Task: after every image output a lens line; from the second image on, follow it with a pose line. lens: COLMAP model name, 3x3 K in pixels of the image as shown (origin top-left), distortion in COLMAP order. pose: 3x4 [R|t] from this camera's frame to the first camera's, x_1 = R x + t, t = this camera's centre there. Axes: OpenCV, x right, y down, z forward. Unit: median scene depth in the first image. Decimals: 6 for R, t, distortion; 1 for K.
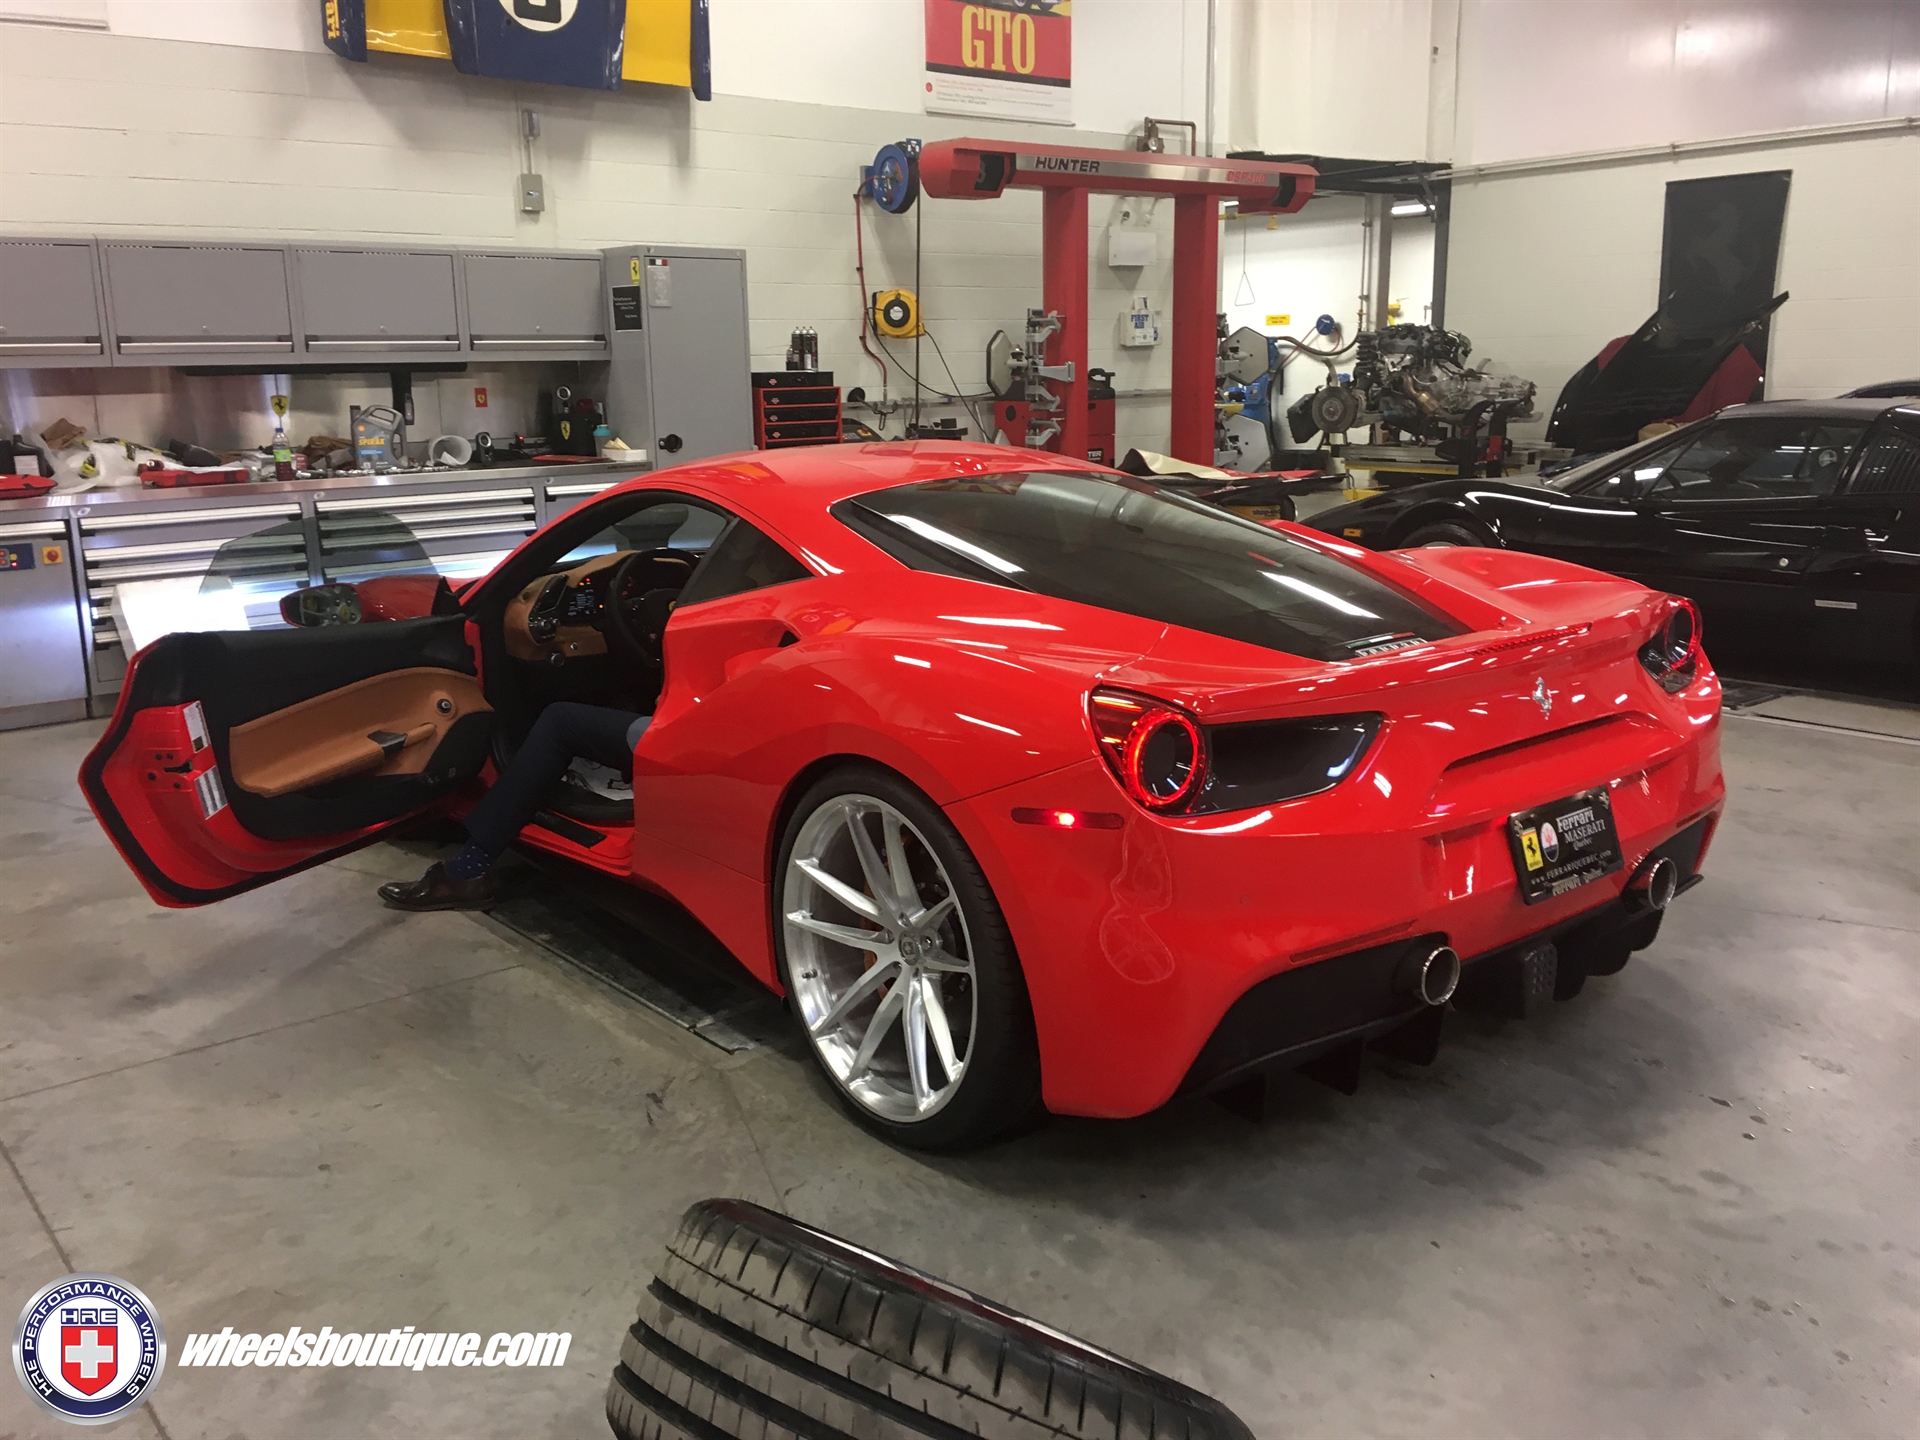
lens RADIAL K [[1660.3, 0, 960.0], [0, 1660.3, 720.0], [0, 0, 1]] dist [0.011904, -0.005635]
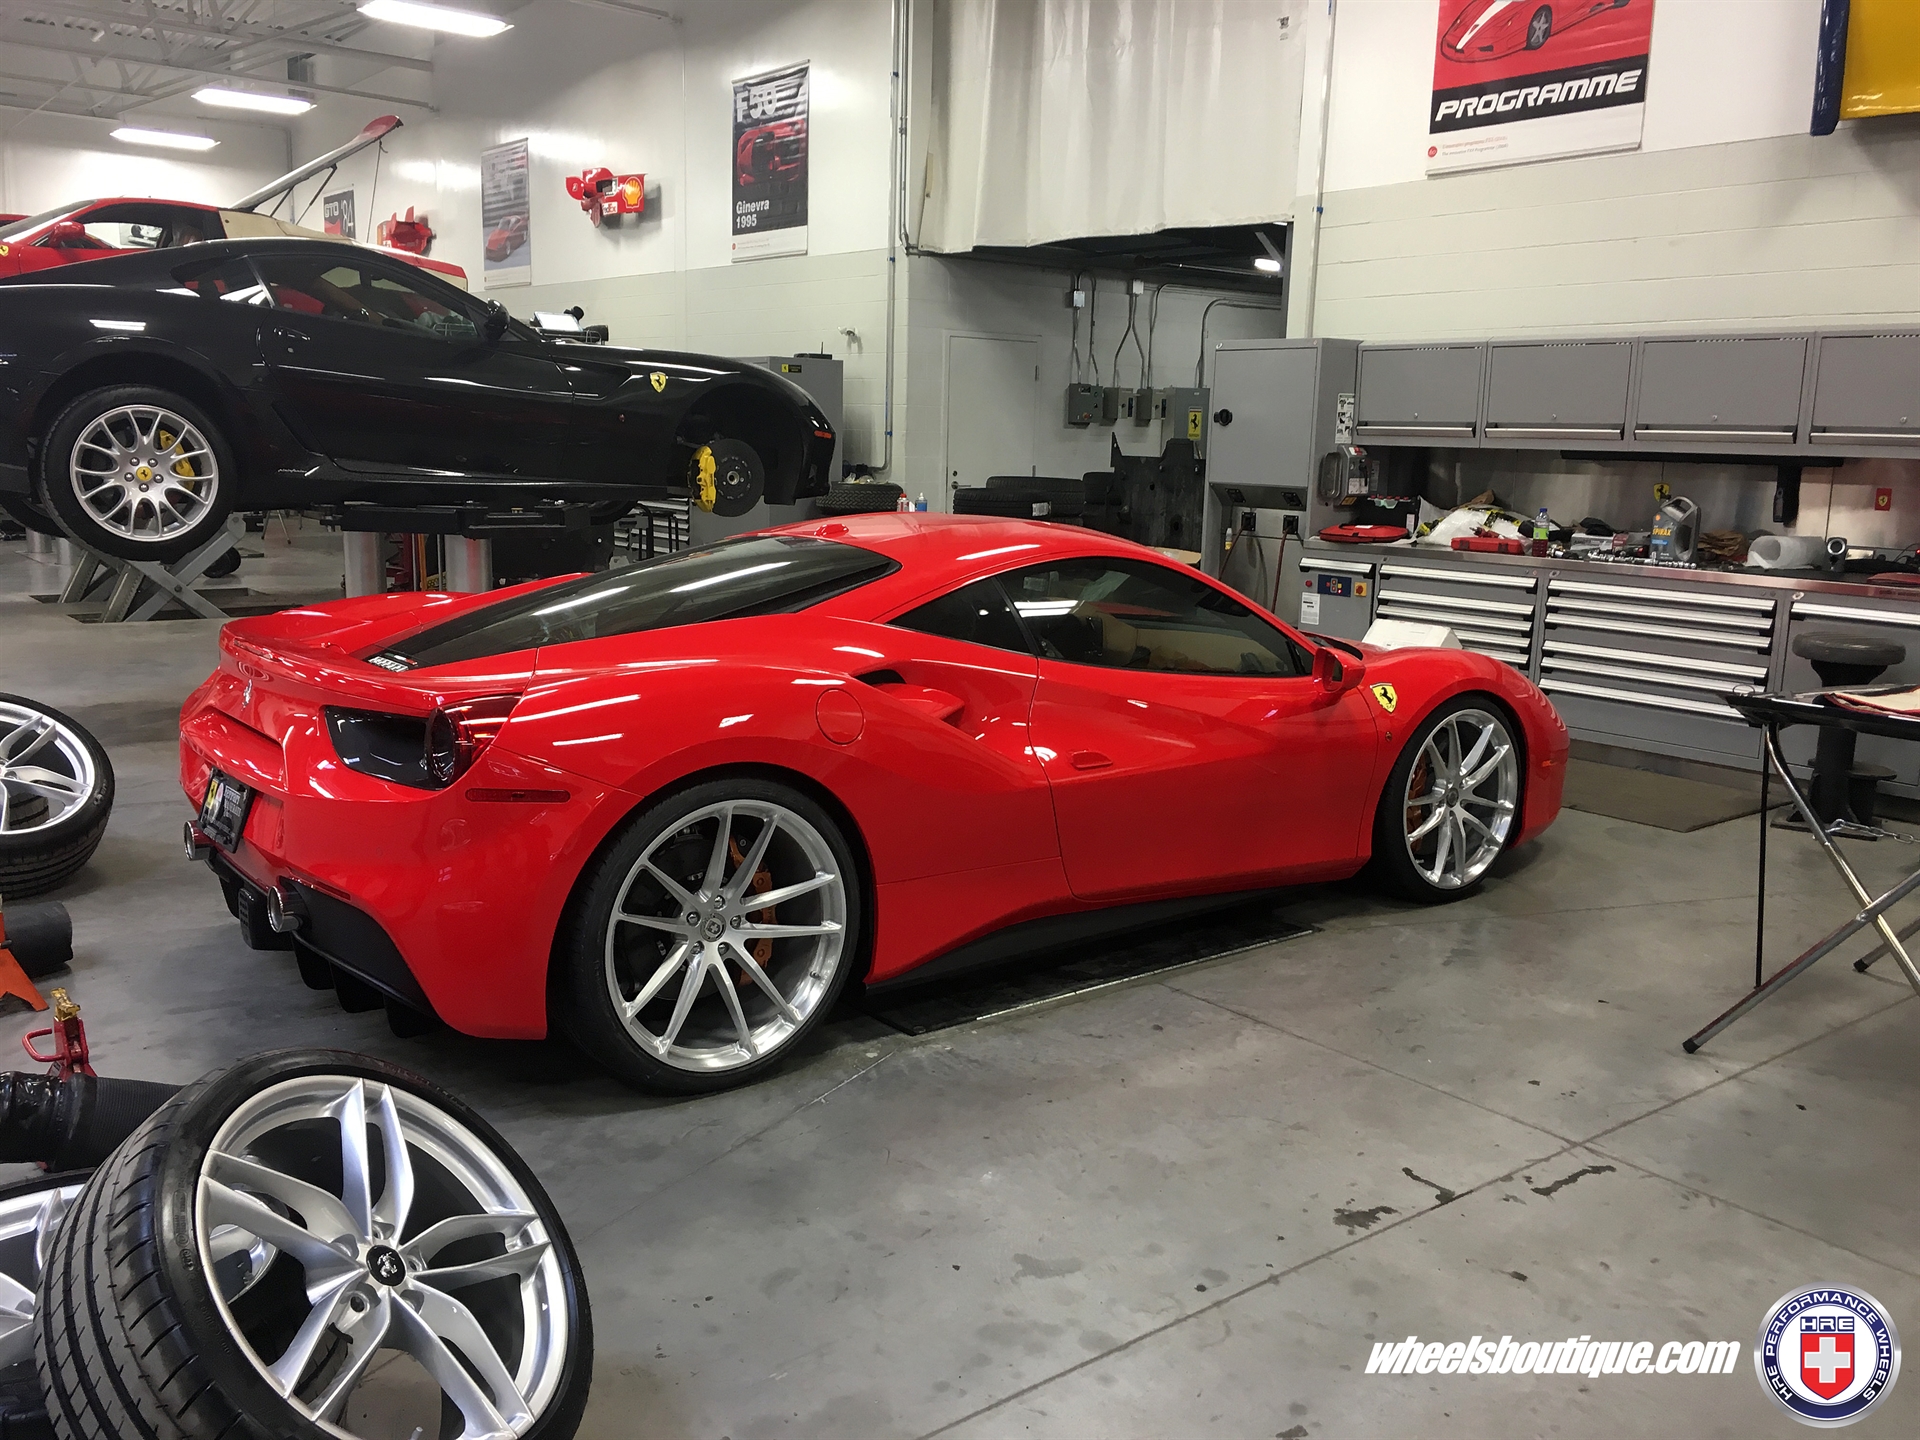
lens RADIAL K [[1660.3, 0, 960.0], [0, 1660.3, 720.0], [0, 0, 1]] dist [0.011904, -0.005635]
pose [[-0.009739, 0.186346, -0.982436, 0.633854], [-0.243316, 0.952511, 0.183082, -0.140680], [0.969898, 0.240826, 0.036064, 0.590592]]
